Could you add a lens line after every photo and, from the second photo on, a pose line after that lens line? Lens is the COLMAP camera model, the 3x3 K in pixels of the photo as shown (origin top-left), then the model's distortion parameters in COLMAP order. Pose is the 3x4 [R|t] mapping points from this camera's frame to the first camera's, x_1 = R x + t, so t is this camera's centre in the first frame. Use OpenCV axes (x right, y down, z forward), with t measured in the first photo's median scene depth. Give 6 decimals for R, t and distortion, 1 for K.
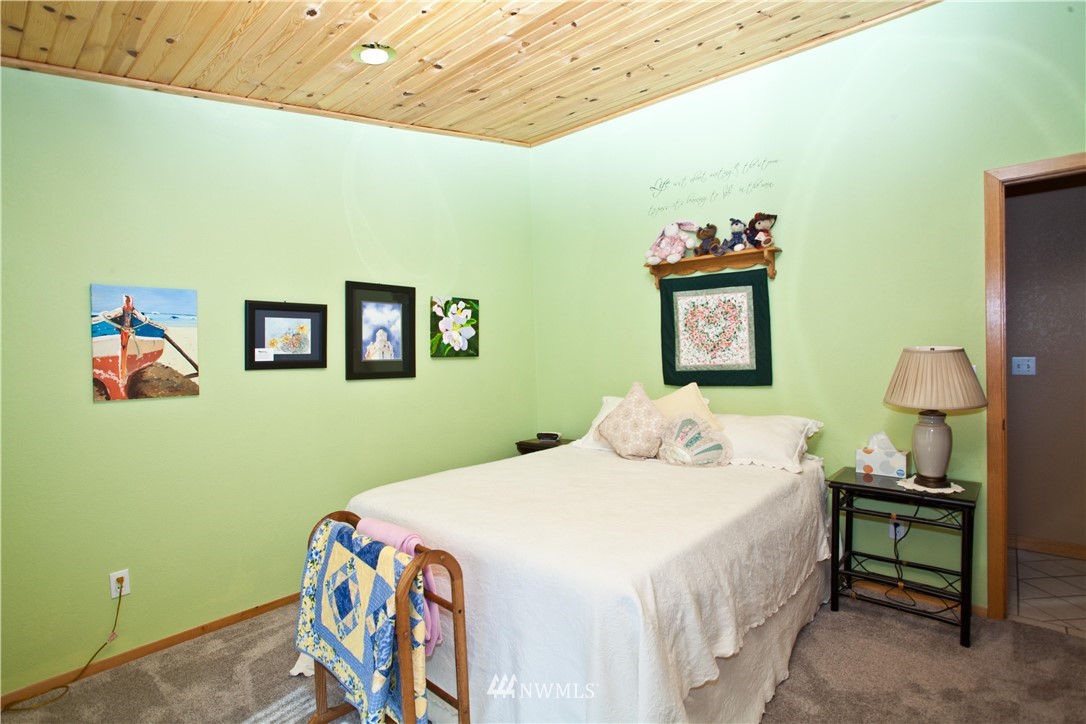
lens RADIAL K [[534.1, 0, 547.8], [0, 534.1, 358.5], [0, 0, 1]] dist [-0.073408, 0.036082]
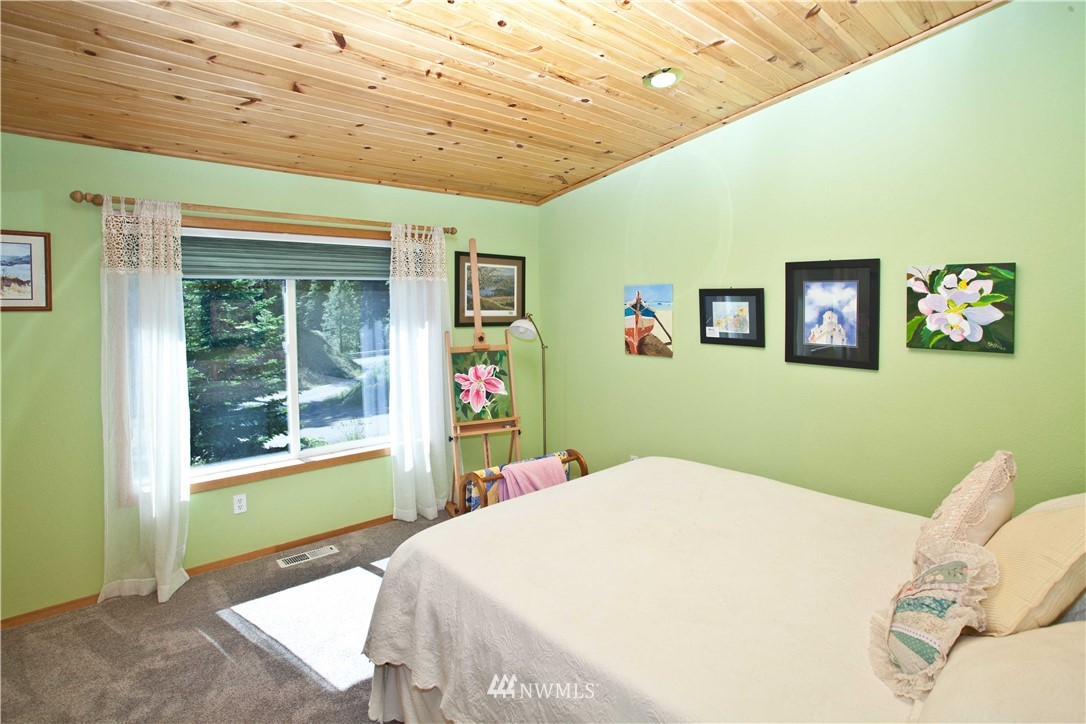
lens RADIAL K [[555.0, 0, 543.6], [0, 555.0, 355.0], [0, 0, 1]] dist [-0.086257, 0.042350]
pose [[-0.120072, 0.094966, -0.988213, 0.683483], [-0.025494, 0.994791, 0.098696, -0.061194], [0.992438, 0.037044, -0.117026, 0.648959]]
